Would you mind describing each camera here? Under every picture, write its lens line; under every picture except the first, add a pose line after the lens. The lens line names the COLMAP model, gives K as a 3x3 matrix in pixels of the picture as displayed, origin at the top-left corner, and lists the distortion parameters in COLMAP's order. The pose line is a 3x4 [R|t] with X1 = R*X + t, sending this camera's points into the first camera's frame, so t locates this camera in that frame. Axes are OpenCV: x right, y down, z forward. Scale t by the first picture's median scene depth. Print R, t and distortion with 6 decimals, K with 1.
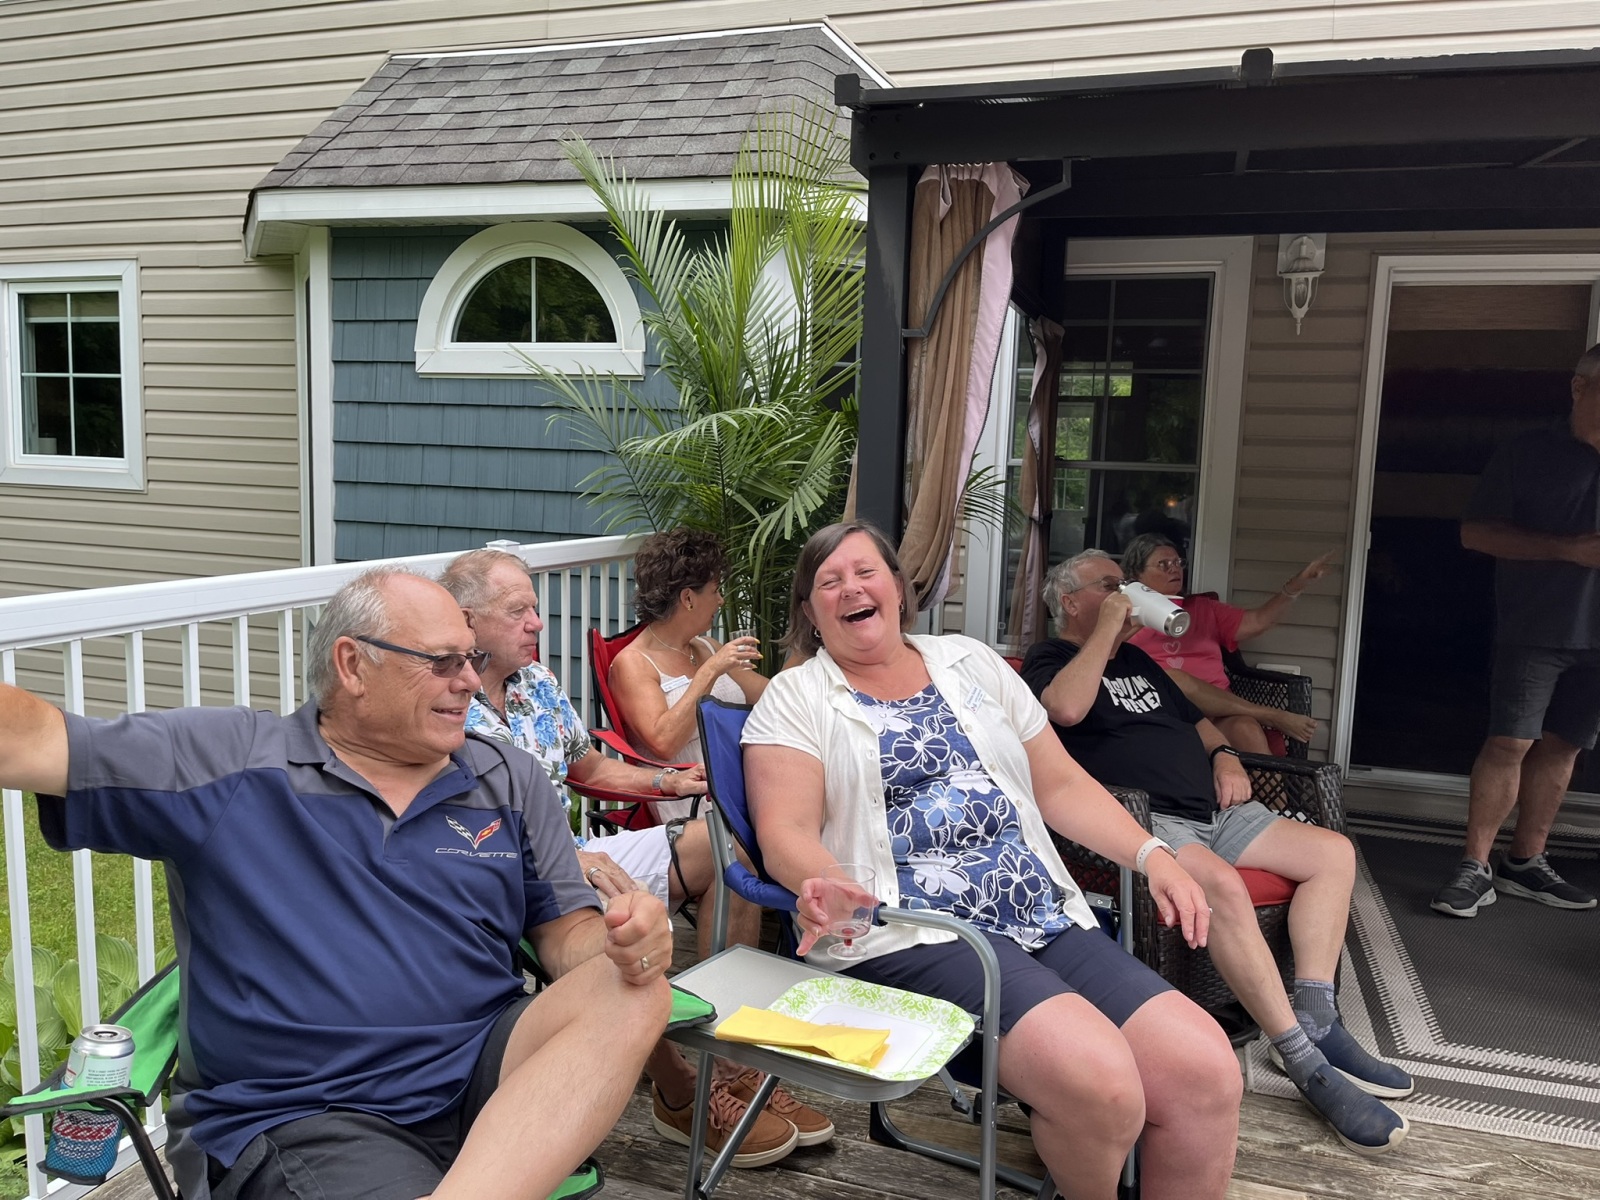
lens RADIAL K [[1208.1, 0, 802.2], [0, 1208.1, 609.7], [0, 0, 1]] dist [0.022997, -0.006211]
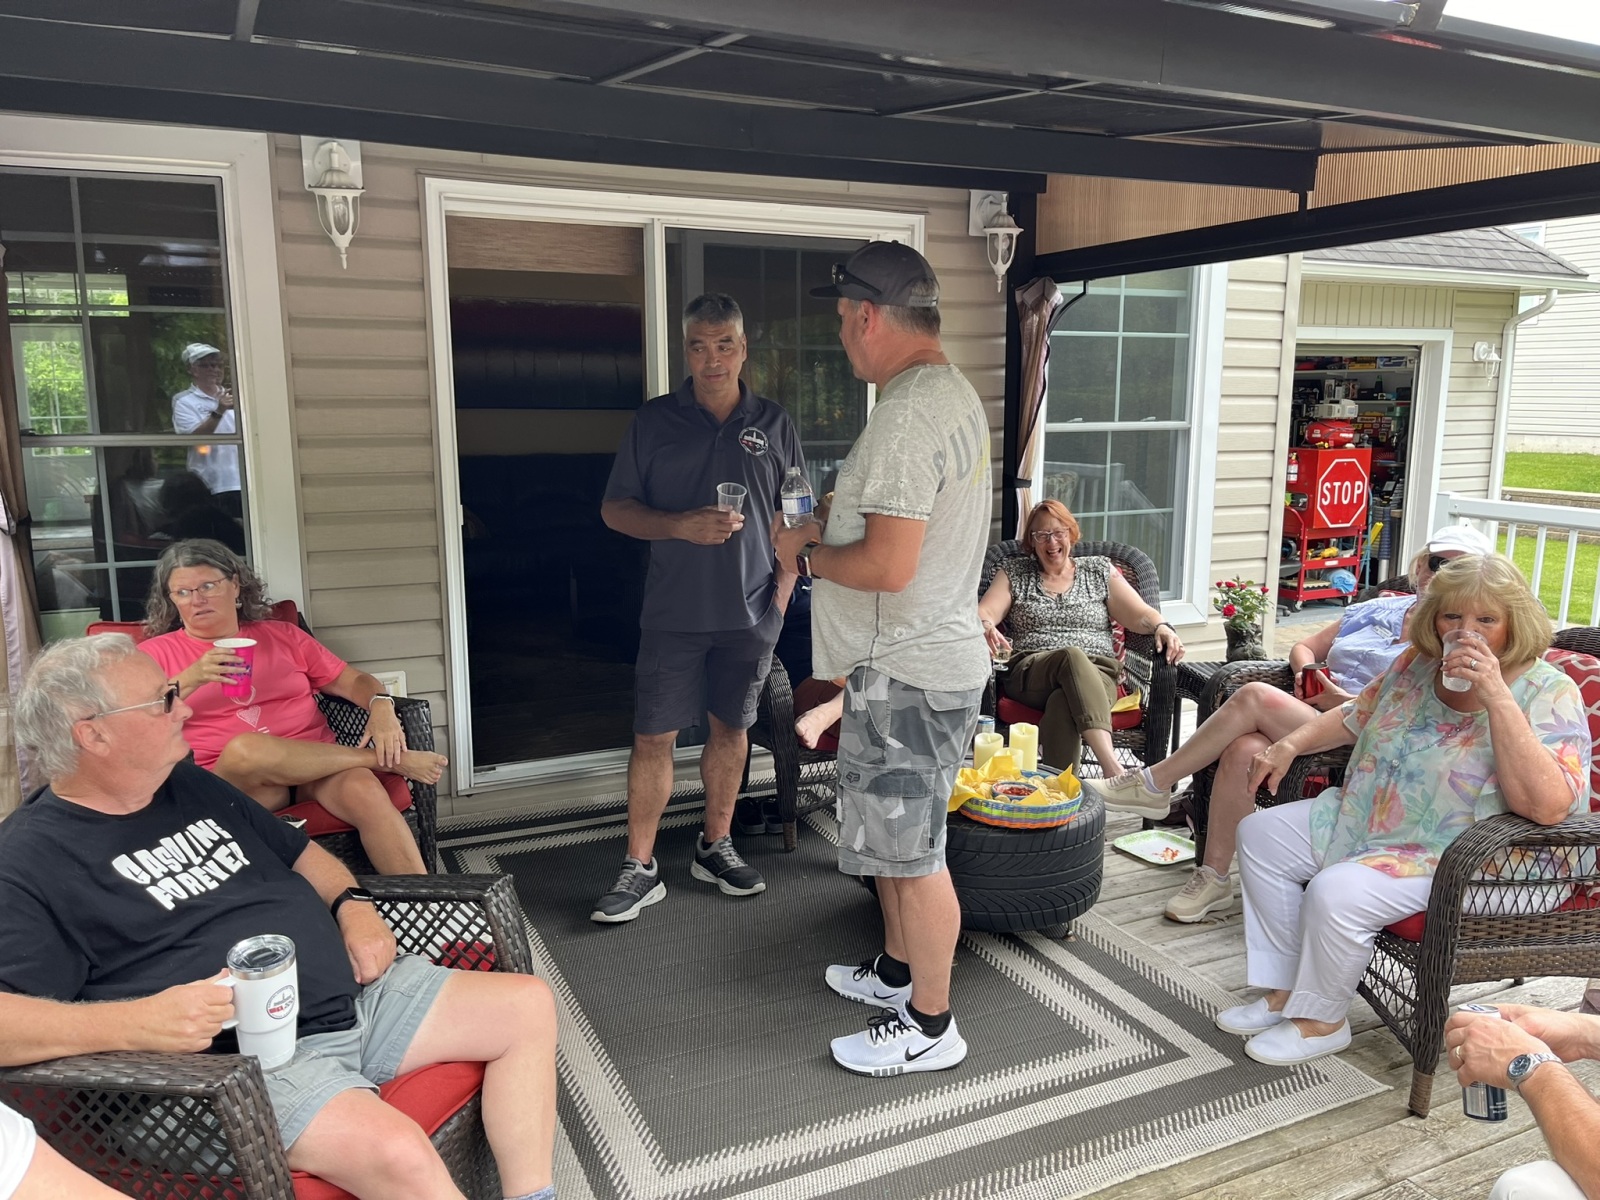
lens RADIAL K [[1208.1, 0, 814.5], [0, 1208.1, 598.7], [0, 0, 1]] dist [0.022997, -0.006211]
pose [[0.726291, -0.144032, 0.672129, 0.067033], [0.111954, 0.989531, 0.091073, -0.050753], [-0.678210, 0.009103, 0.734812, 0.210682]]
